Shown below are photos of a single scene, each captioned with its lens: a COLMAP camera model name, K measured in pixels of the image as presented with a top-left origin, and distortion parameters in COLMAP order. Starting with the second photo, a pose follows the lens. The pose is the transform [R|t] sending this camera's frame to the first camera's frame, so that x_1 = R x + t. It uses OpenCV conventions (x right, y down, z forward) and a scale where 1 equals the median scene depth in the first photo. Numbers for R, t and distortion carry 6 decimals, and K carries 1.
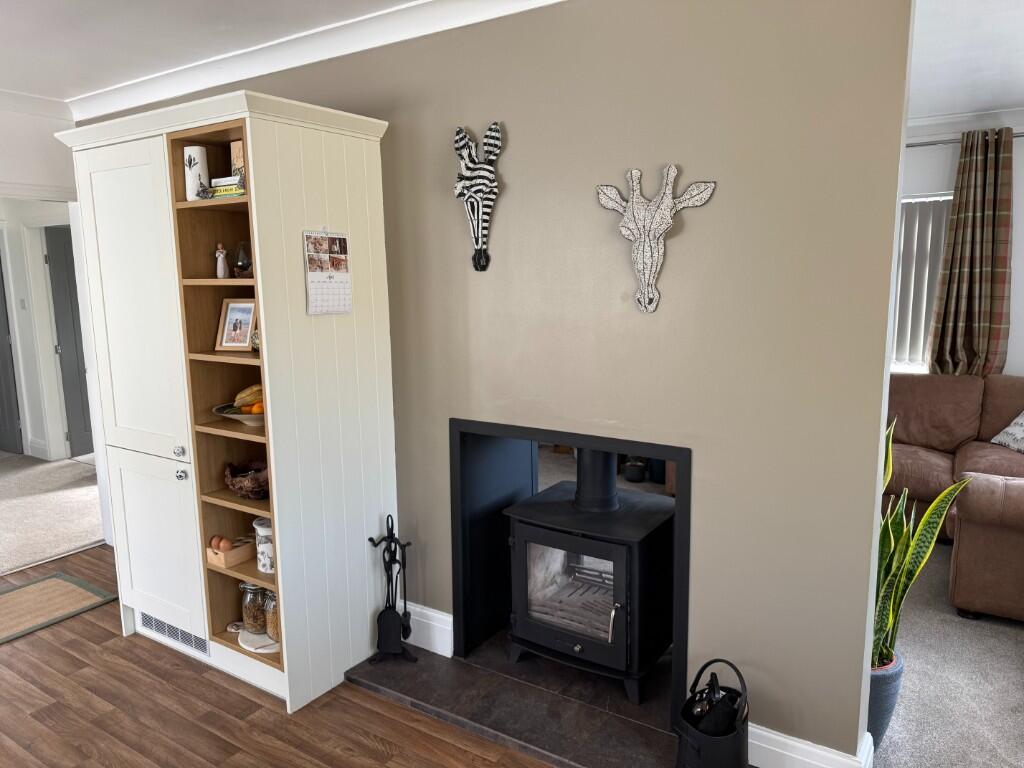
lens RADIAL K [[720.2, 0, 511.3], [0, 720.2, 388.7], [0, 0, 1]] dist [0.008924, -0.011372]
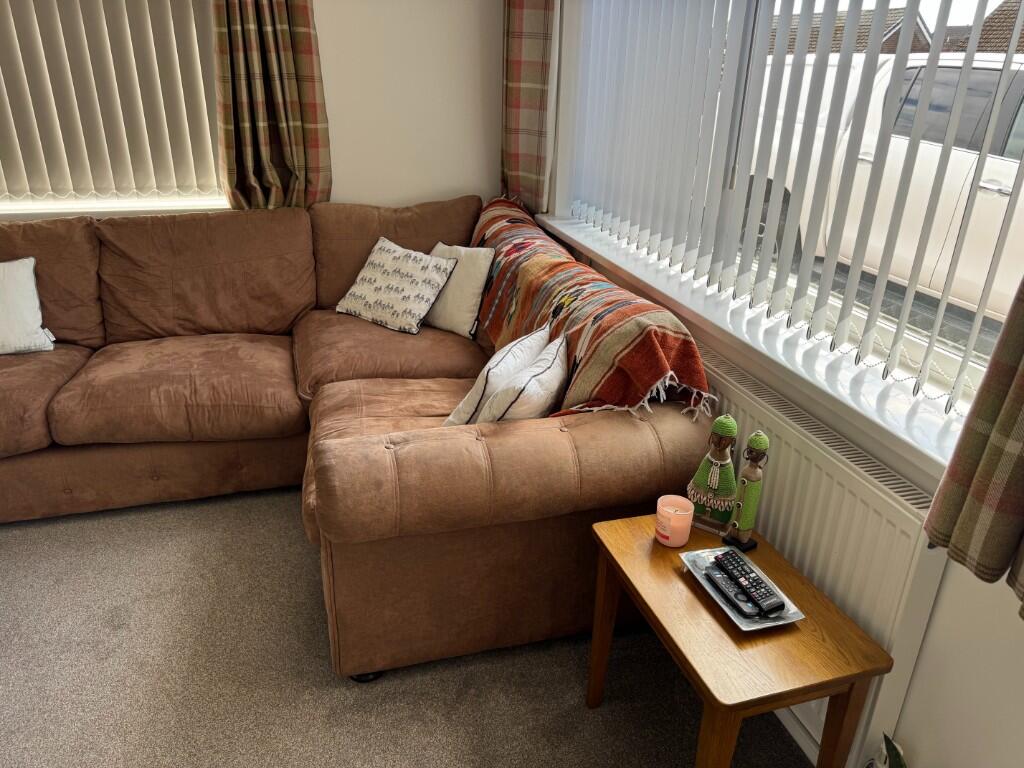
lens RADIAL K [[720.2, 0, 515.2], [0, 720.2, 386.7], [0, 0, 1]] dist [0.008924, -0.011372]
pose [[0.647260, -0.275273, 0.710831, 0.267092], [0.089295, 0.953479, 0.287931, -0.033743], [-0.757021, -0.122893, 0.641729, 0.418518]]
